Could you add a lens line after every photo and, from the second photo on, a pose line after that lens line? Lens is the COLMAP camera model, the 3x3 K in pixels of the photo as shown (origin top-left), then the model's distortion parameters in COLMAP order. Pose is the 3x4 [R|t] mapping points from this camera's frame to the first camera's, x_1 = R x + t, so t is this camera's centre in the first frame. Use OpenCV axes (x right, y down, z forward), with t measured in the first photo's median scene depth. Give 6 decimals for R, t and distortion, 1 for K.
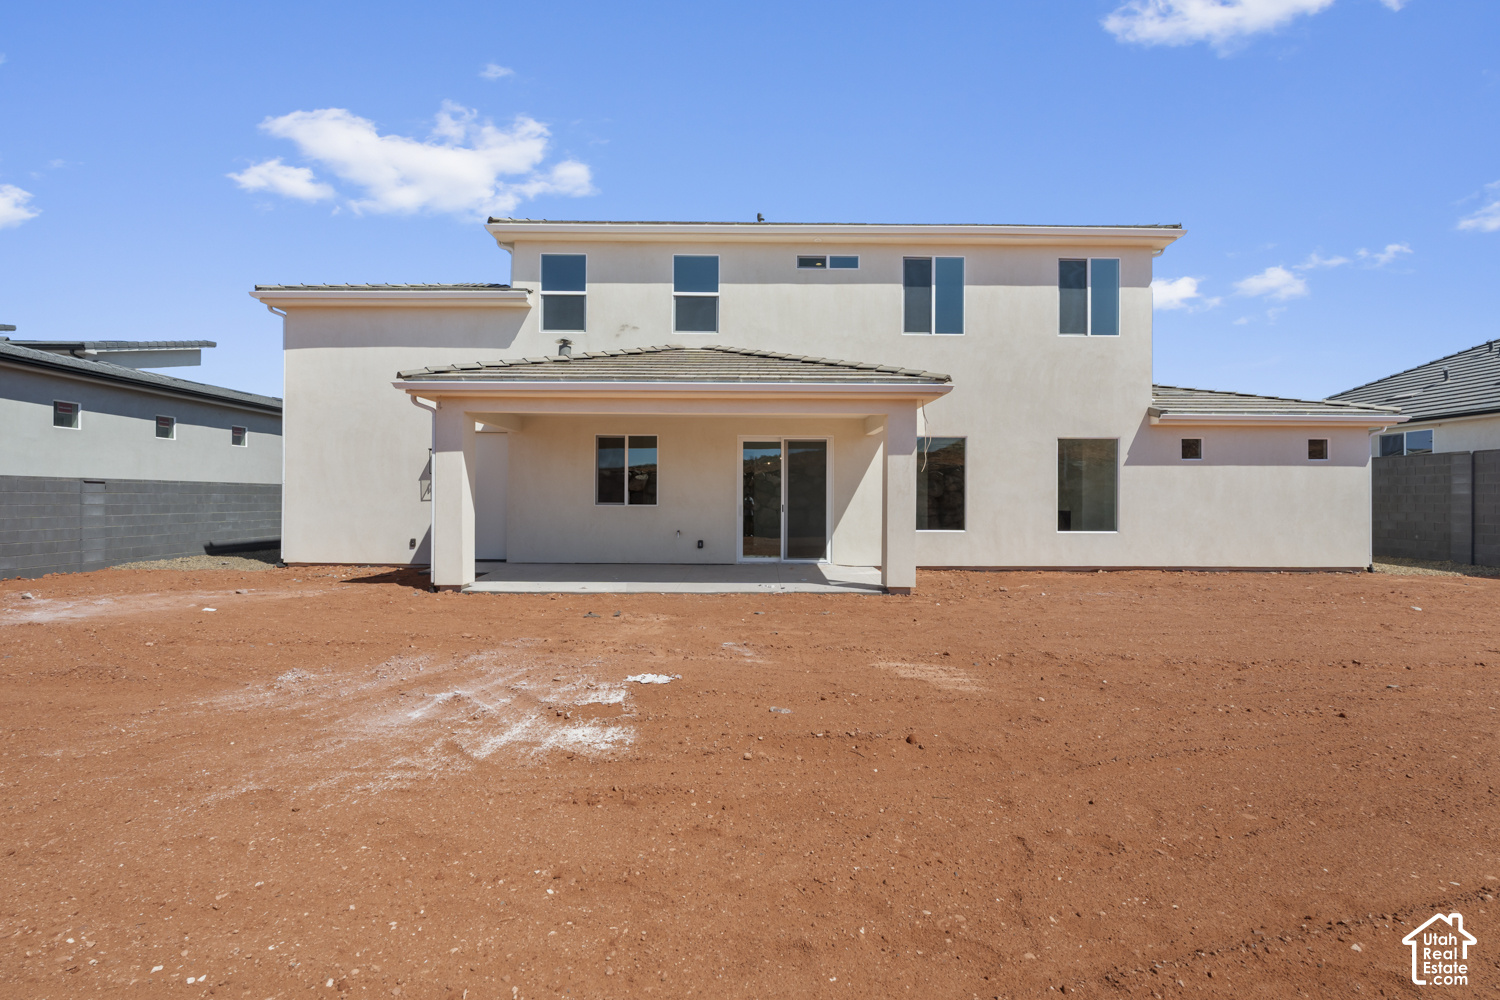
lens RADIAL K [[664.2, 0, 748.2], [0, 664.2, 495.3], [0, 0, 1]] dist [-0.007051, -0.000324]
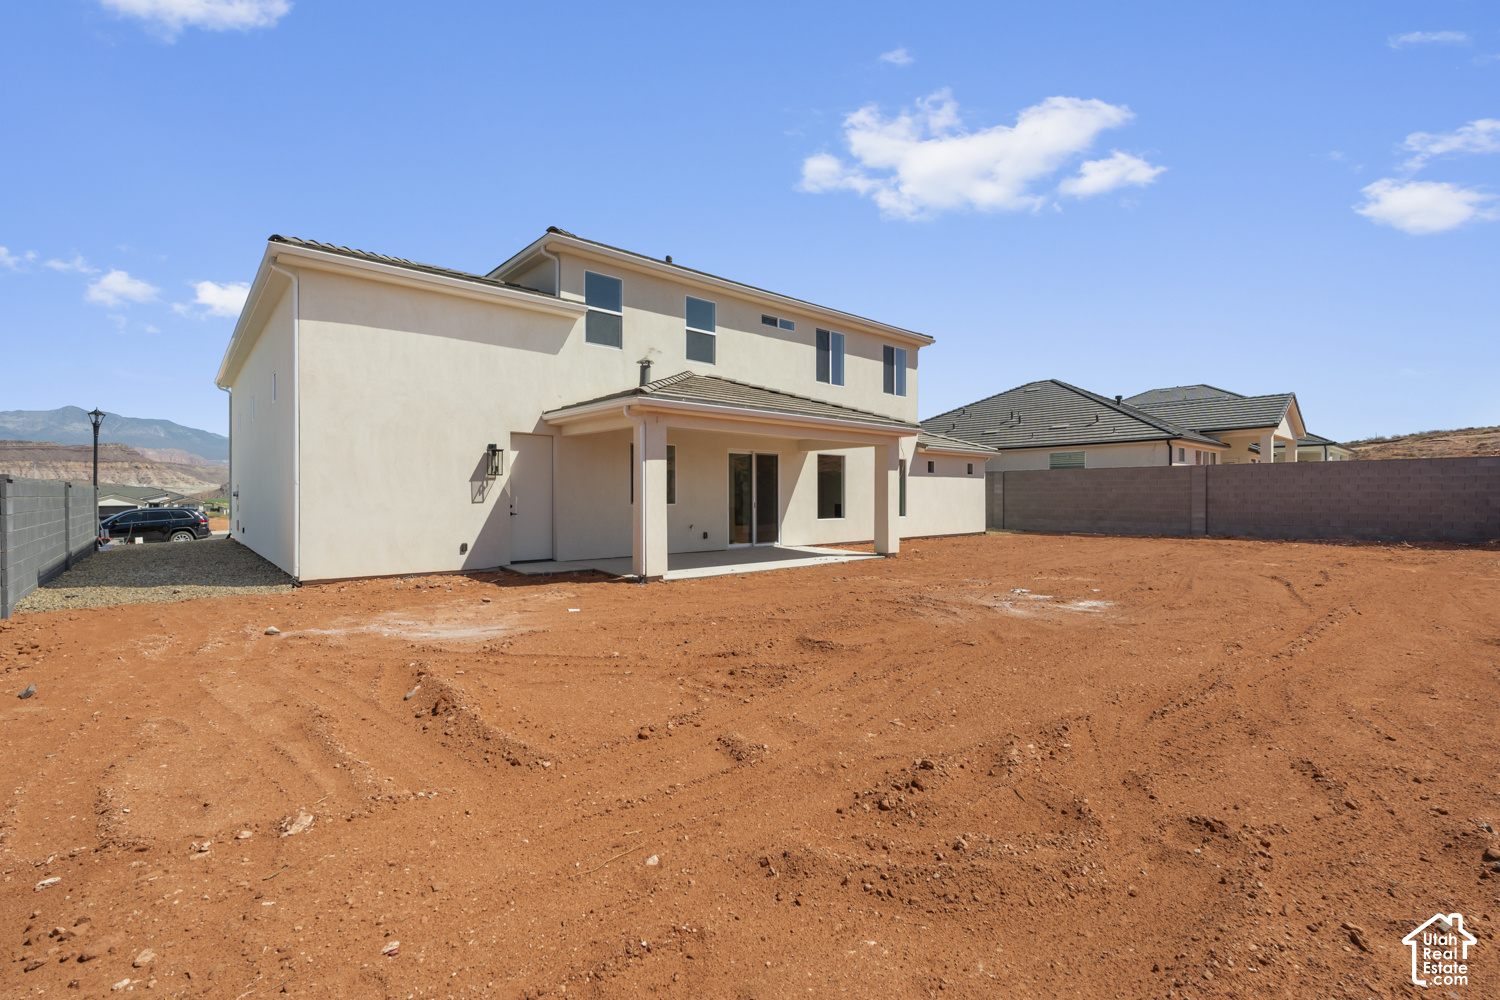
lens RADIAL K [[664.2, 0, 748.4], [0, 664.2, 492.6], [0, 0, 1]] dist [-0.007051, -0.000324]
pose [[0.754553, -0.001915, 0.656236, -0.811661], [-0.000819, 0.999992, 0.003860, -0.010770], [-0.656239, -0.003451, 0.754546, 0.019371]]
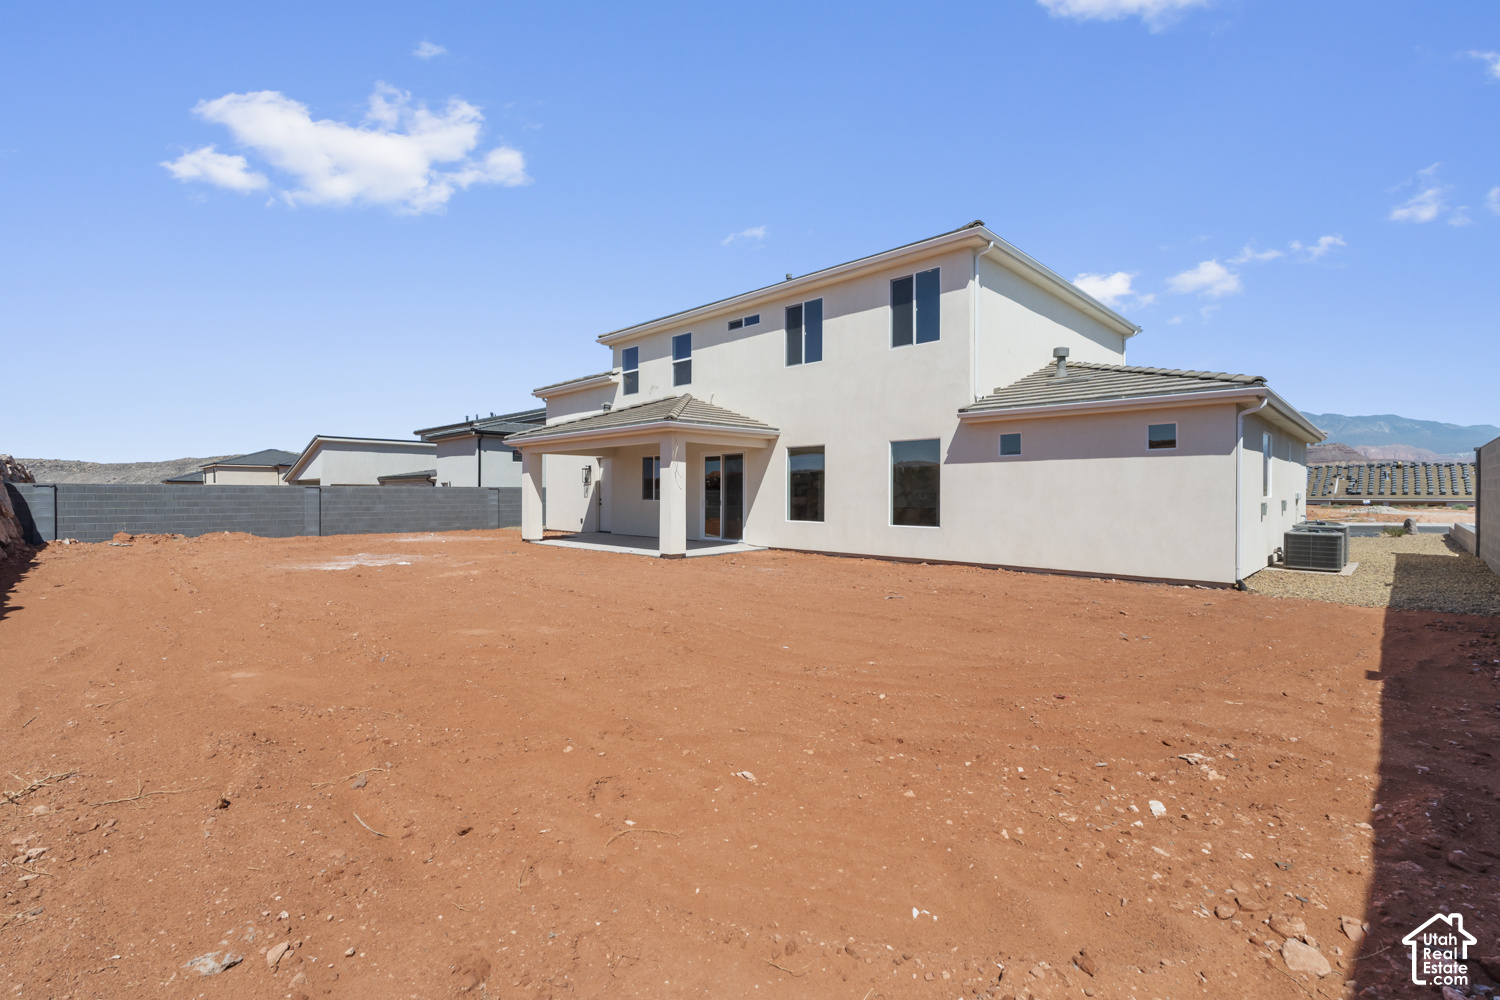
lens RADIAL K [[664.2, 0, 748.9], [0, 664.2, 503.3], [0, 0, 1]] dist [-0.007051, -0.000324]
pose [[0.706324, 0.007562, -0.707848, 1.094596], [0.006626, 0.999829, 0.017293, -0.003542], [0.707858, -0.016905, 0.706153, 0.038735]]
